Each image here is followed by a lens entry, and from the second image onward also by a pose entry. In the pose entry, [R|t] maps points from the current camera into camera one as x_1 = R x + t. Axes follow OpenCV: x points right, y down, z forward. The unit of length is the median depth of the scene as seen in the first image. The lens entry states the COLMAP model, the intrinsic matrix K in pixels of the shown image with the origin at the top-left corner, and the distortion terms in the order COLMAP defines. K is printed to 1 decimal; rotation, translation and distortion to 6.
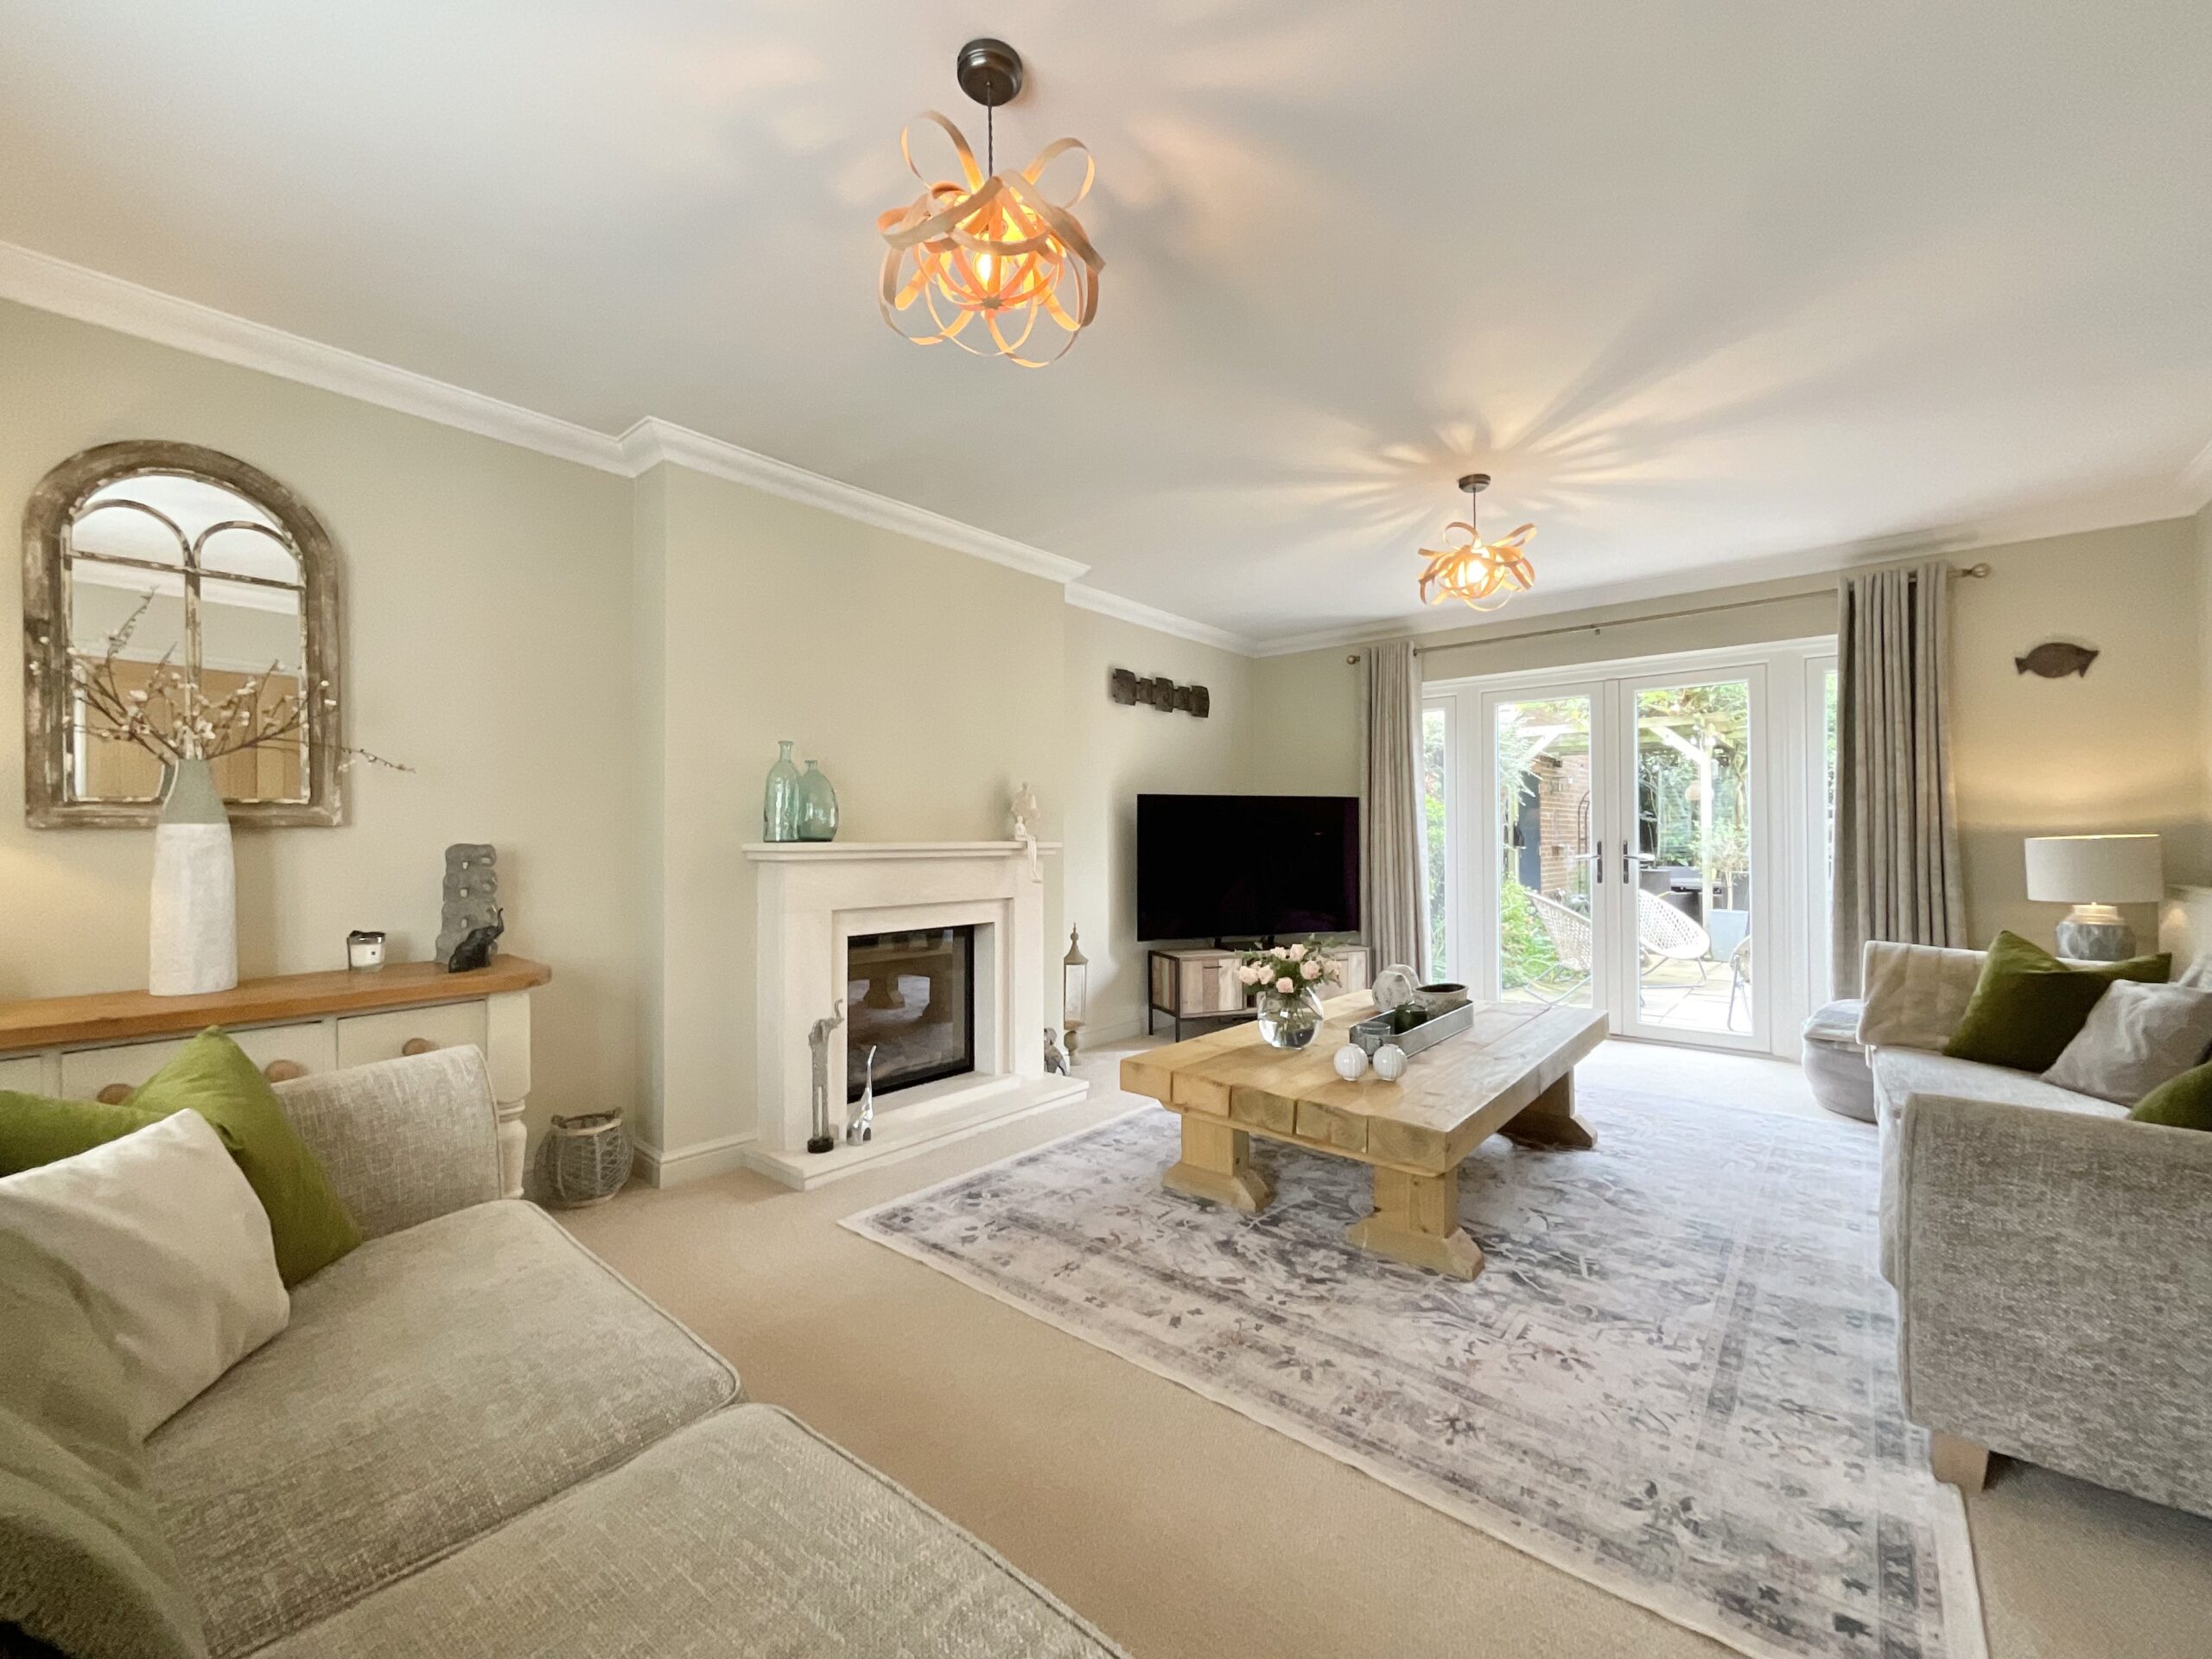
lens RADIAL K [[896.8, 0, 1111.2], [0, 896.8, 832.3], [0, 0, 1]] dist [-0.000783, 0.000457]
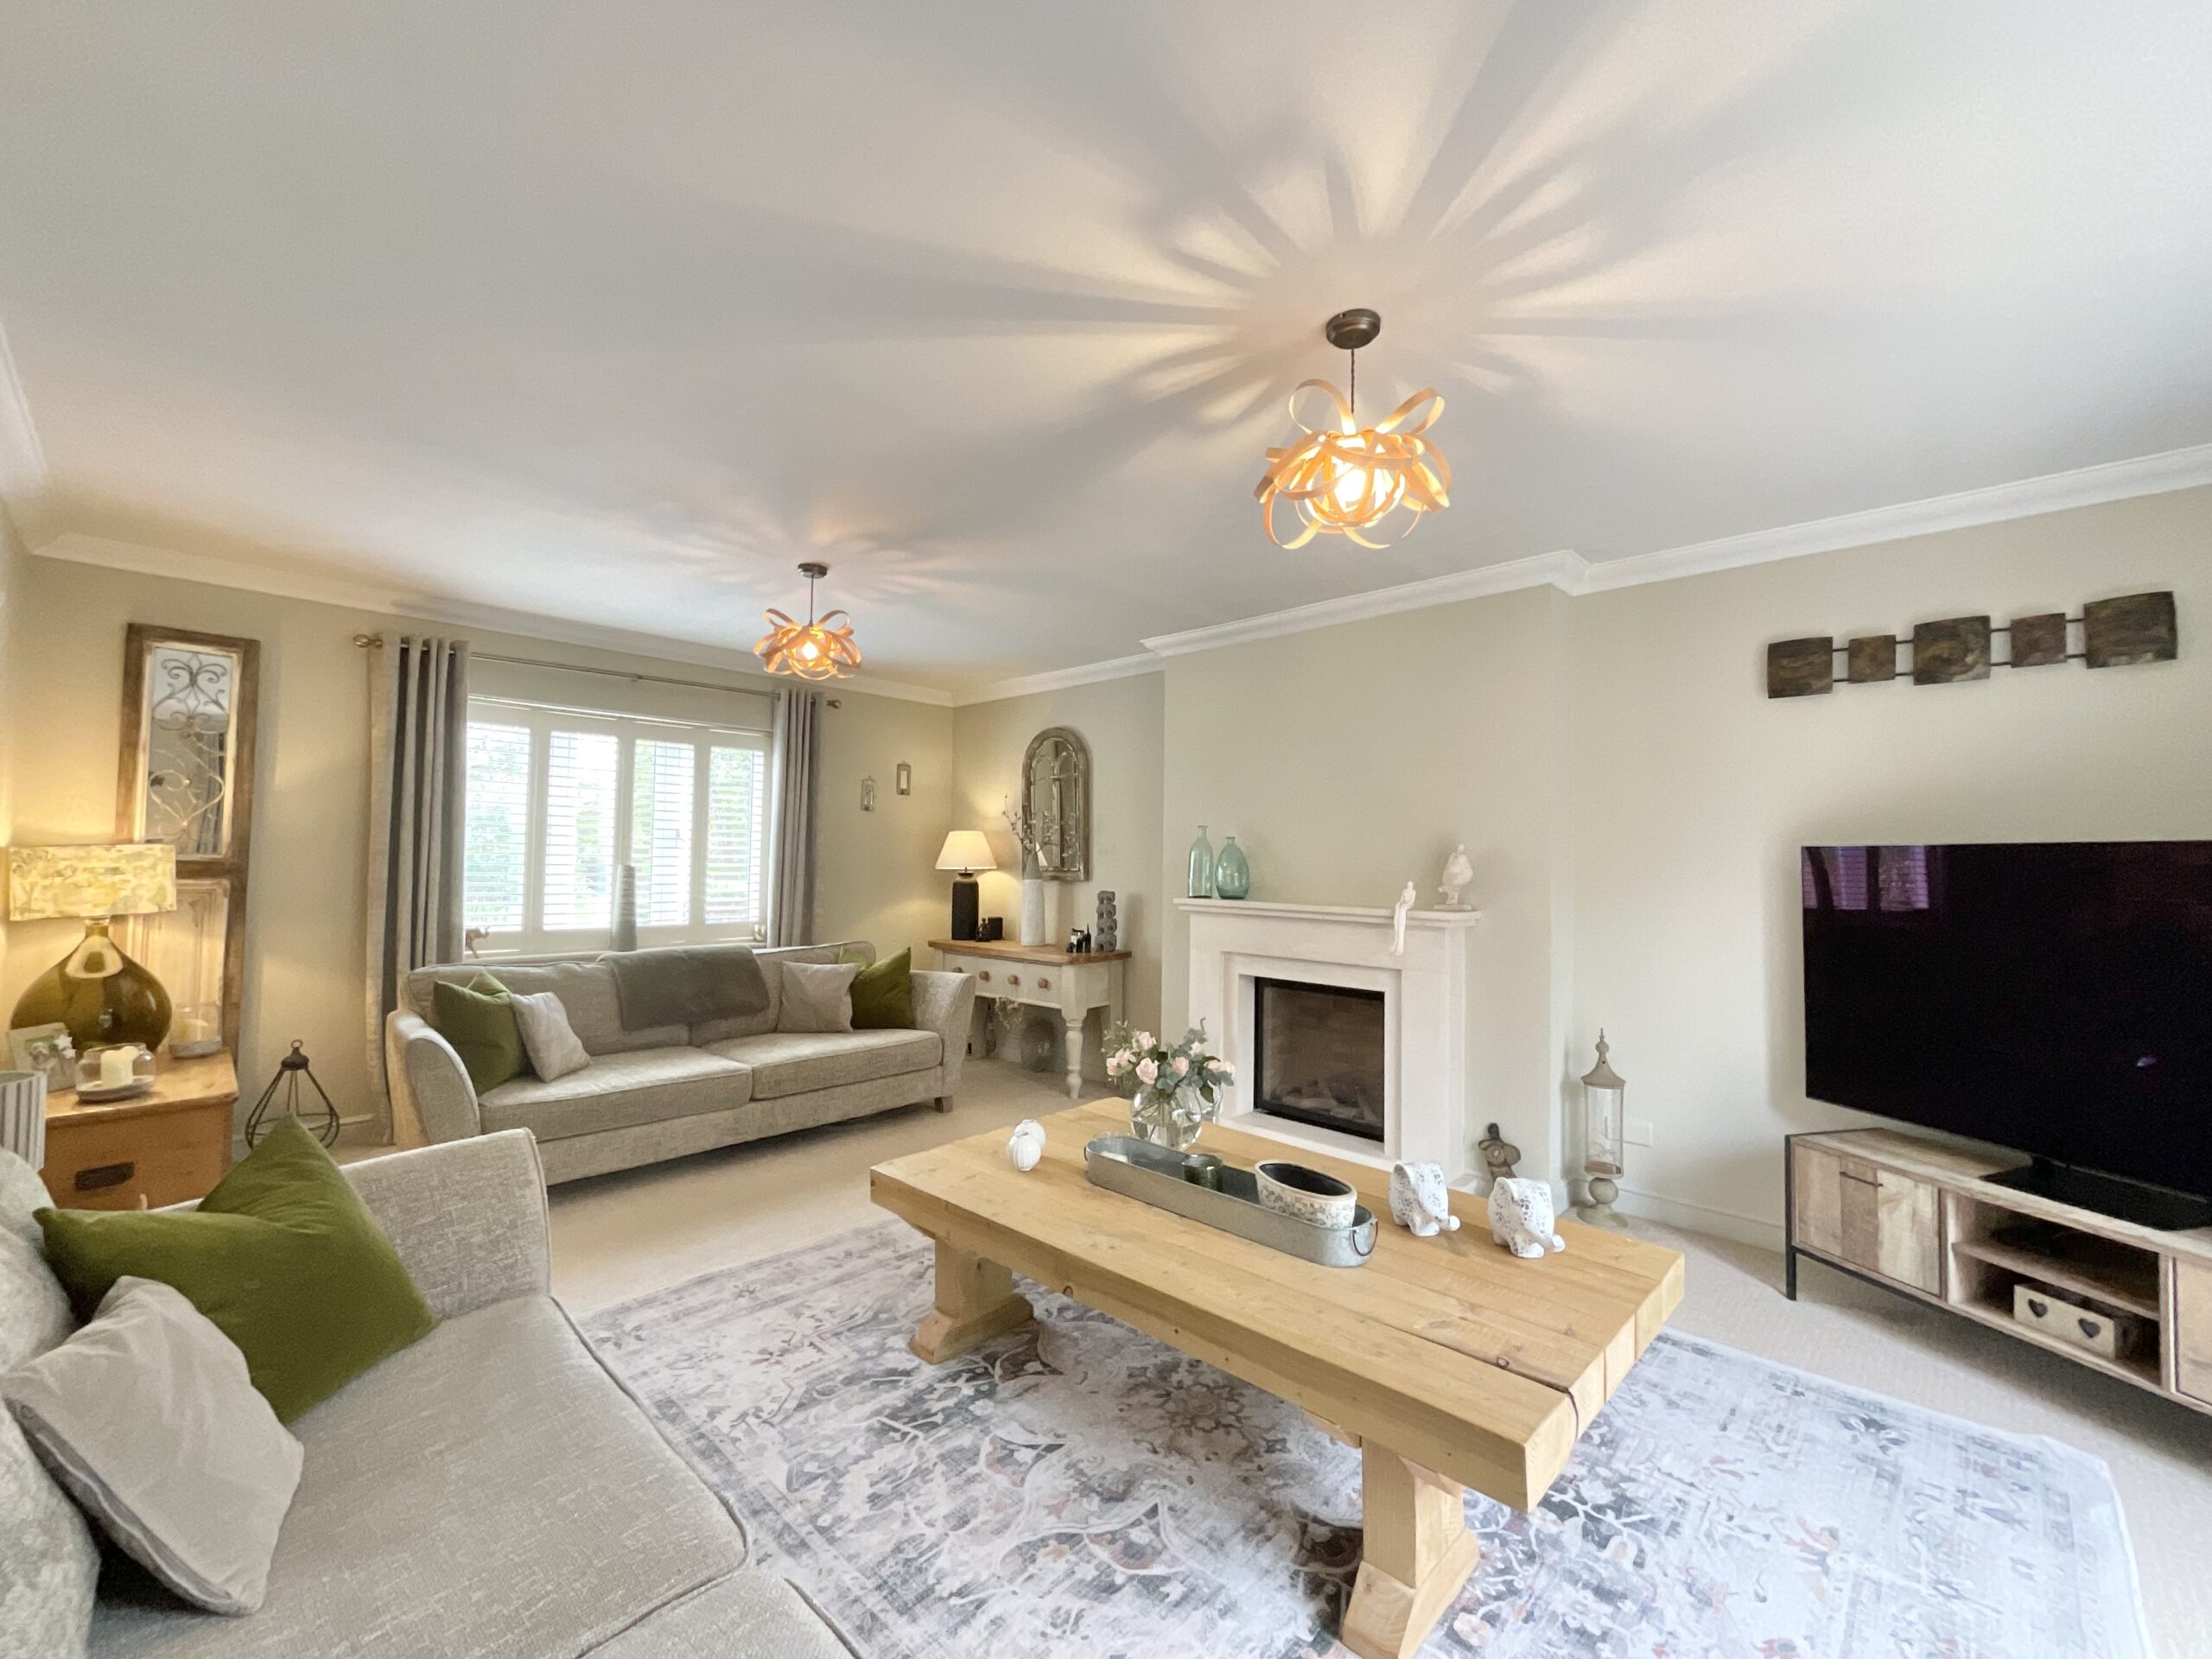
lens RADIAL K [[907.7, 0, 1106.0], [0, 907.7, 829.5], [0, 0, 1]] dist [0.002594, 0.000527]
pose [[-0.067227, -0.029828, -0.997292, 1.249664], [-0.006976, 0.999543, -0.029425, -0.061822], [0.997713, 0.004979, -0.067404, 1.112214]]
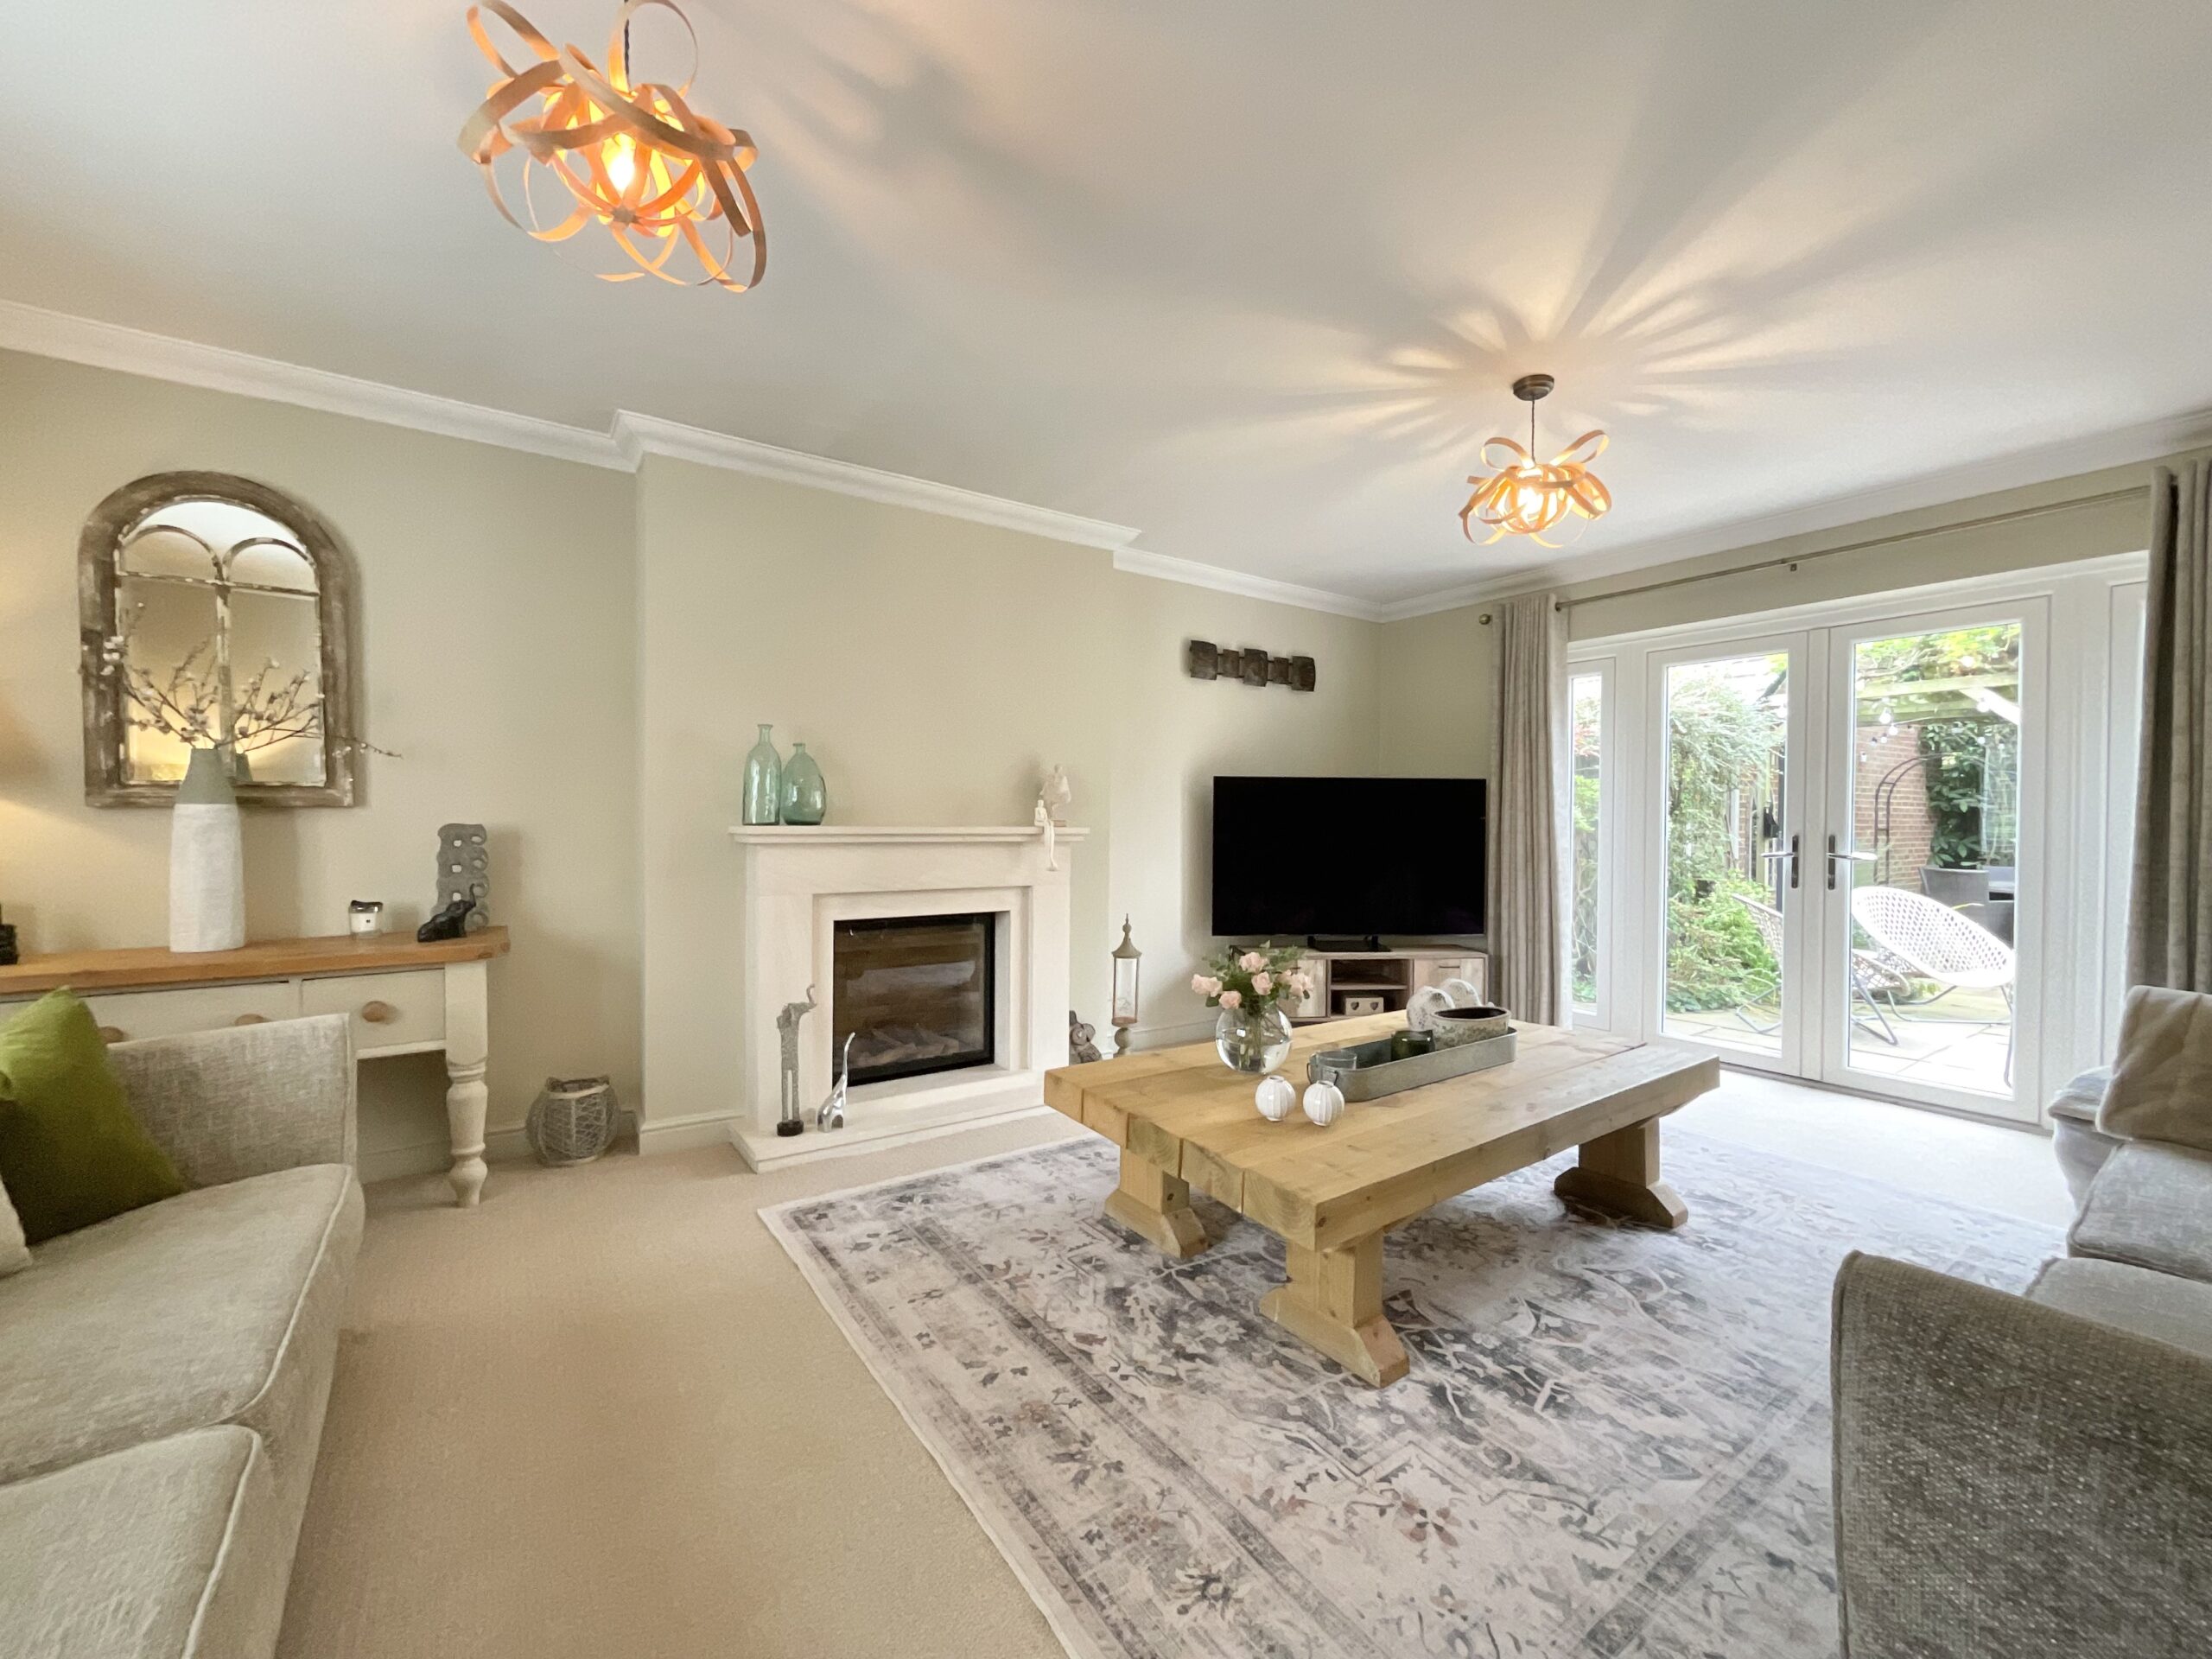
lens RADIAL K [[899.2, 0, 1111.3], [0, 899.2, 831.2], [0, 0, 1]] dist [0.001164, -0.000205]
pose [[0.965599, 0.014689, -0.259620, 0.321000], [-0.009627, 0.999738, 0.020757, -0.007944], [0.259857, -0.017544, 0.965488, 0.150237]]
